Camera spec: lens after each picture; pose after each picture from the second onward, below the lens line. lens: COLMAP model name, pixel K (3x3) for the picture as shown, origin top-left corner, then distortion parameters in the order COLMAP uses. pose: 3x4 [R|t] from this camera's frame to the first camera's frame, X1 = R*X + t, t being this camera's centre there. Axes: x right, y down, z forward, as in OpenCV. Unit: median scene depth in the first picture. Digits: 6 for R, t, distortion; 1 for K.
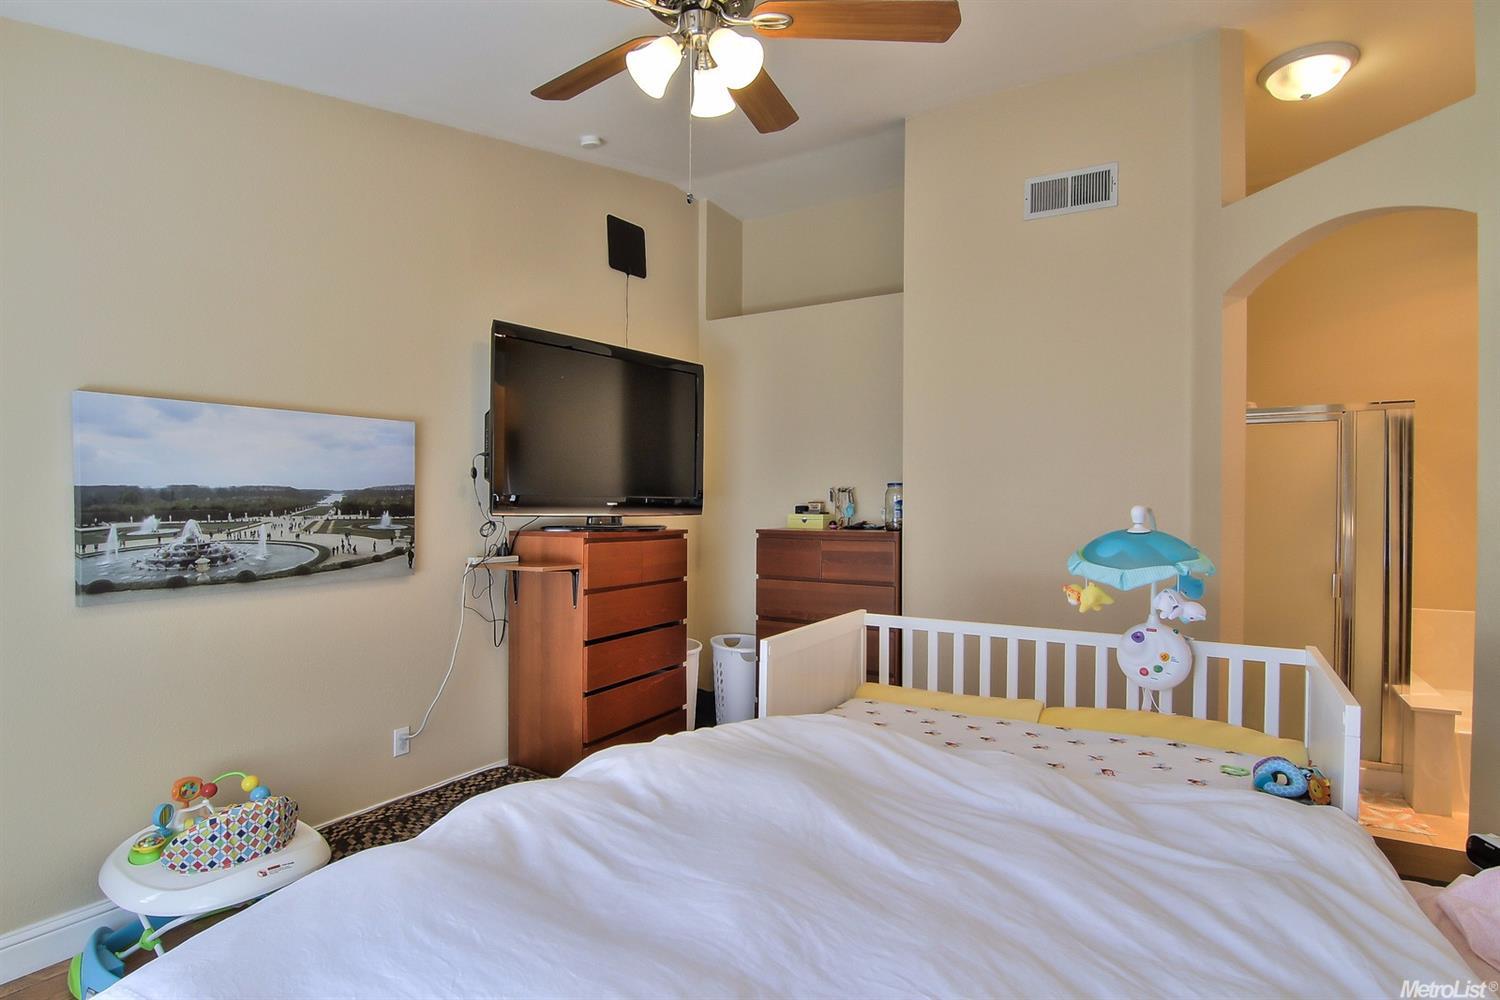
lens RADIAL K [[766.3, 0, 756.3], [0, 766.3, 505.4], [0, 0, 1]] dist [-0.006489, -0.010881]
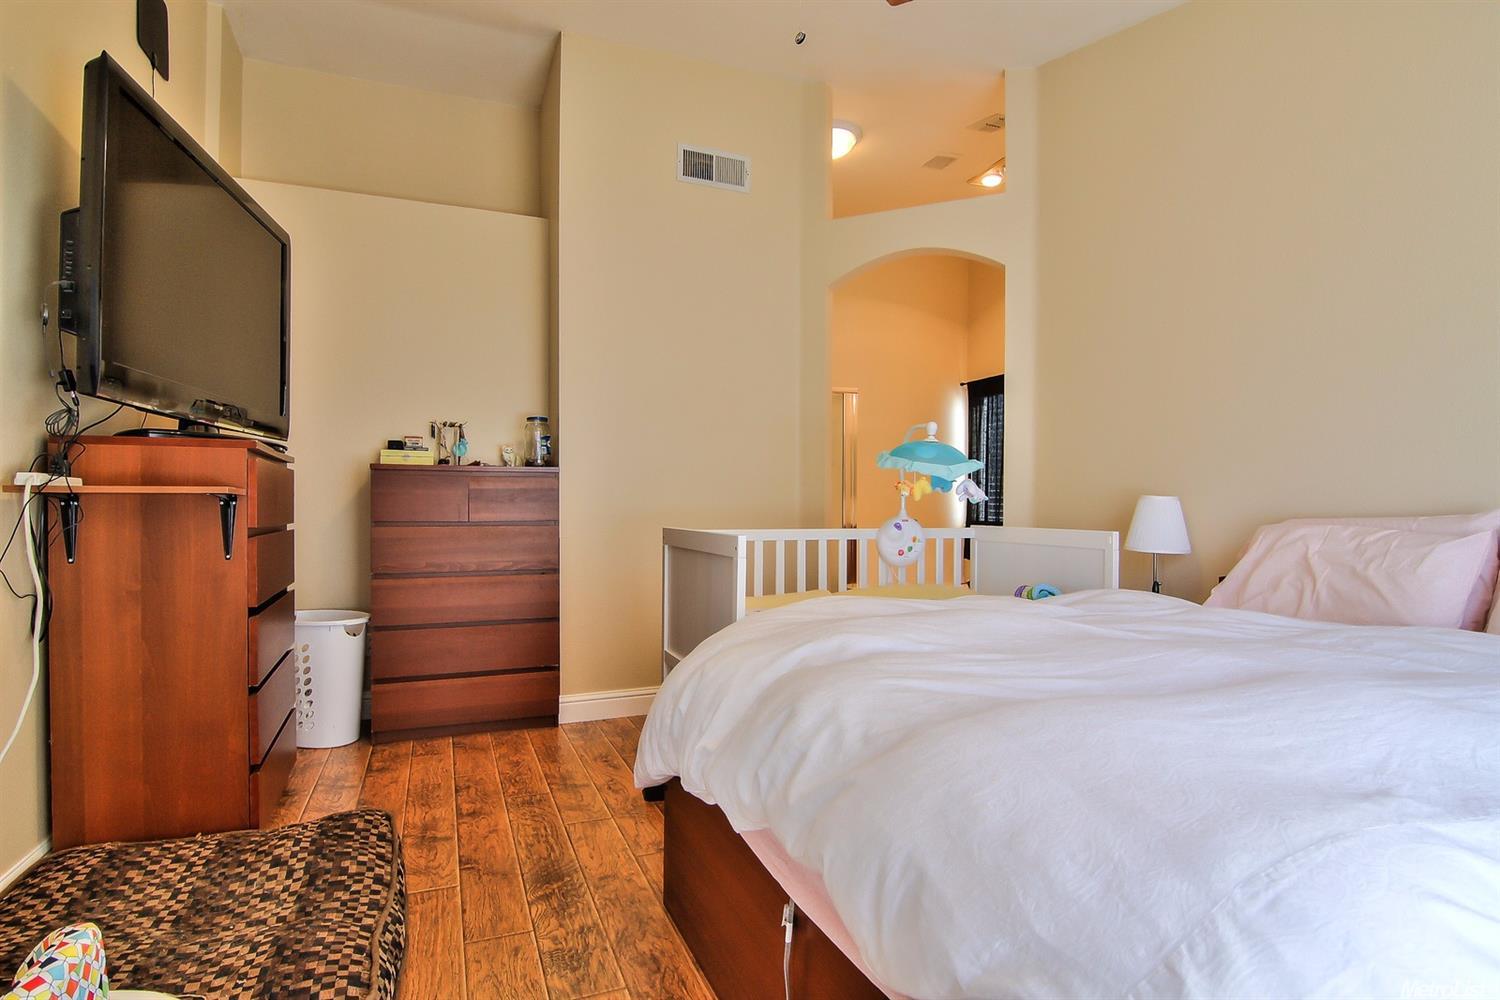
lens RADIAL K [[766.3, 0, 750.6], [0, 766.3, 496.4], [0, 0, 1]] dist [-0.006489, -0.010881]
pose [[0.615982, -0.000250, 0.787760, -0.475443], [0.002066, 0.999997, -0.001299, 0.083792], [-0.787758, 0.002428, 0.615980, 0.267798]]
